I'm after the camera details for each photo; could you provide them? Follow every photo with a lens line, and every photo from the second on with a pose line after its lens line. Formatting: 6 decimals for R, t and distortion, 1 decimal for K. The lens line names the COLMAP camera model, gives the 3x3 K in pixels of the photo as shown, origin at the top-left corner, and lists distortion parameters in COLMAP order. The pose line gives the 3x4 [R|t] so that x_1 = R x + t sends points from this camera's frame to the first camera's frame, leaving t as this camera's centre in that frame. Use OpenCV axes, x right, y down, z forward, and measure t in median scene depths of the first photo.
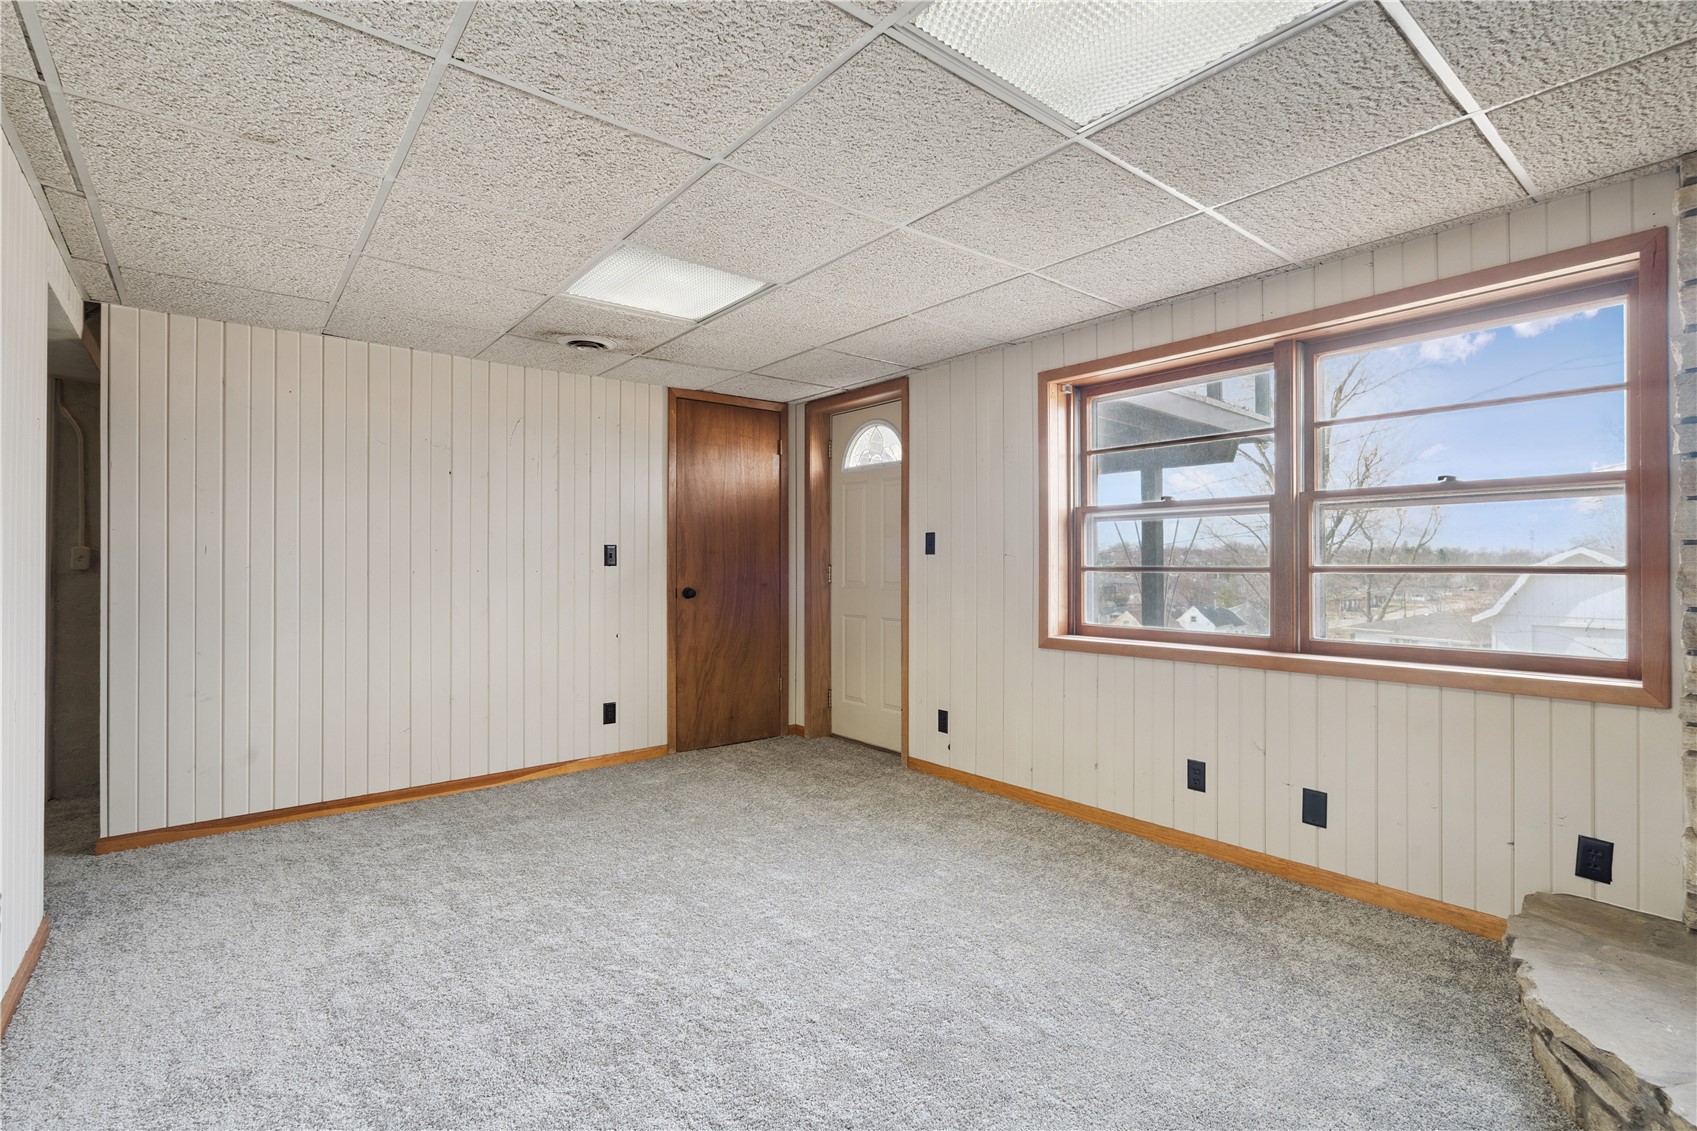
lens RADIAL K [[771.4, 0, 844.5], [0, 771.4, 554.1], [0, 0, 1]] dist [-0.007276, 0.000813]
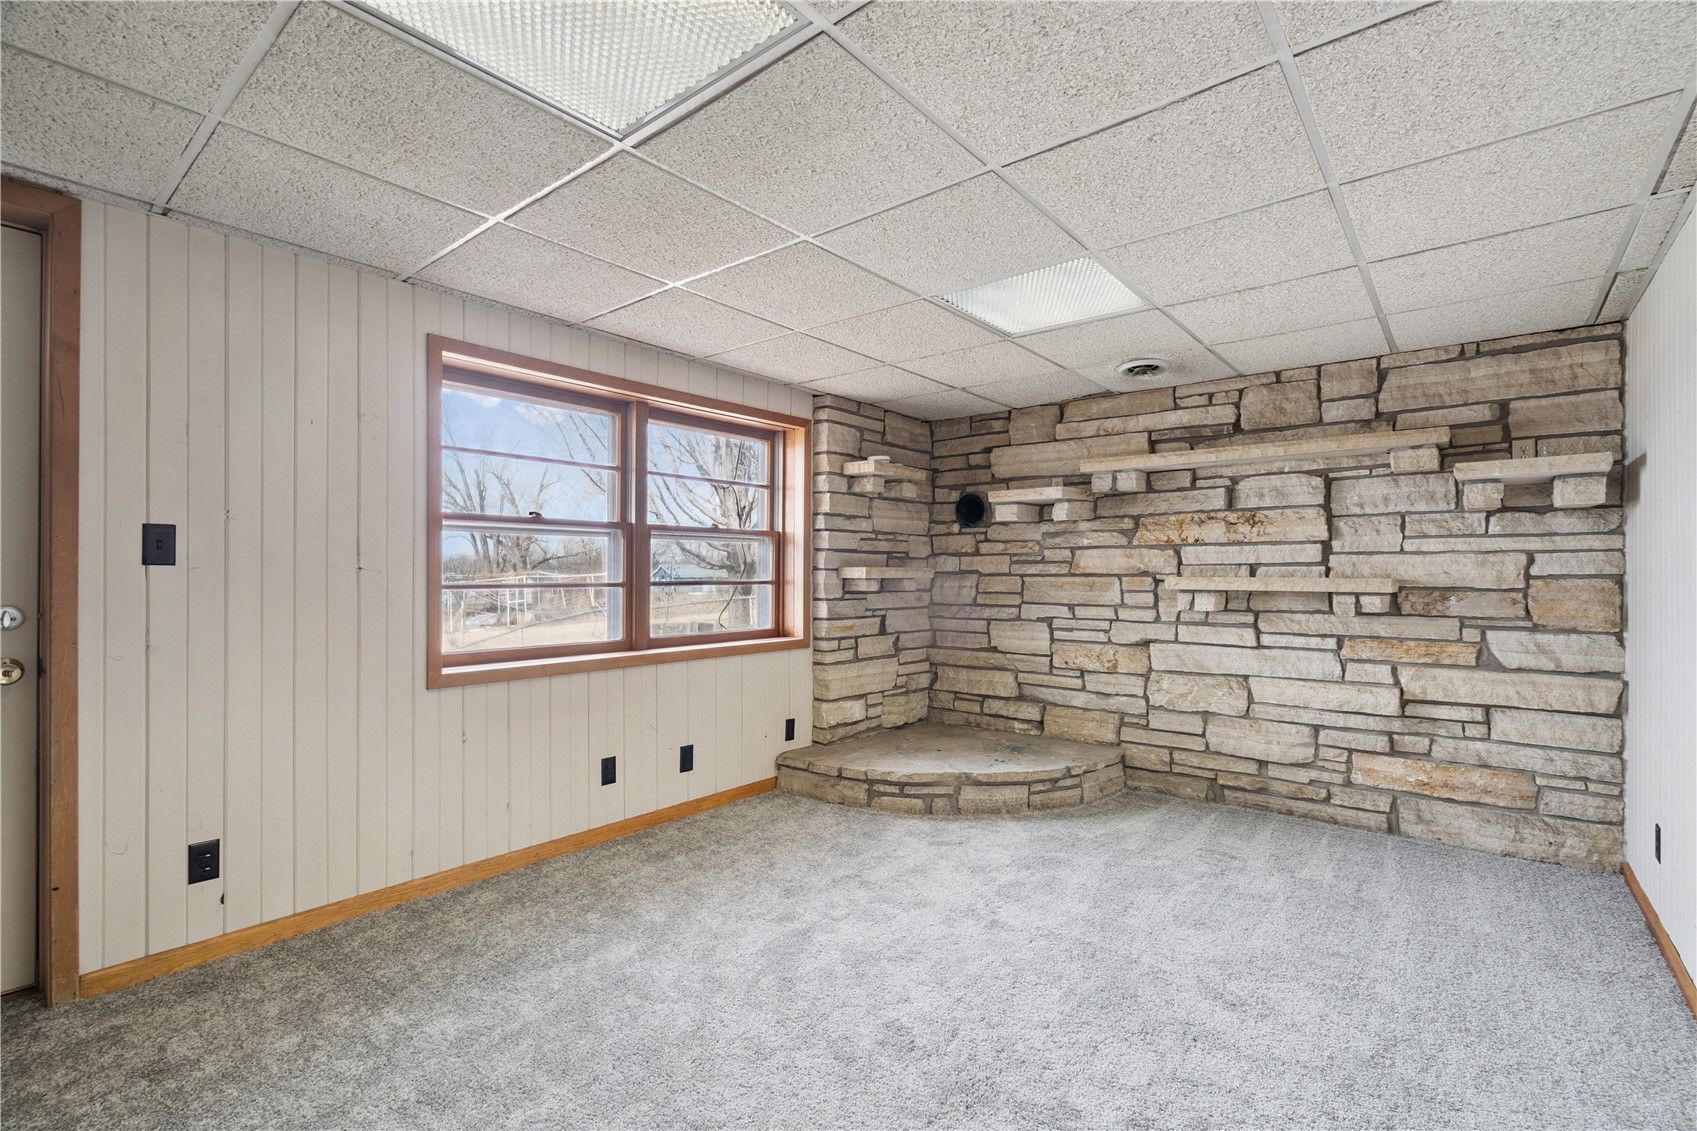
lens RADIAL K [[771.4, 0, 853.7], [0, 771.4, 575.6], [0, 0, 1]] dist [-0.007276, 0.000813]
pose [[-0.206487, 0.005100, 0.978436, -0.718765], [-0.006922, 0.999954, -0.006673, 0.011121], [-0.978425, -0.008151, -0.206442, 0.904213]]
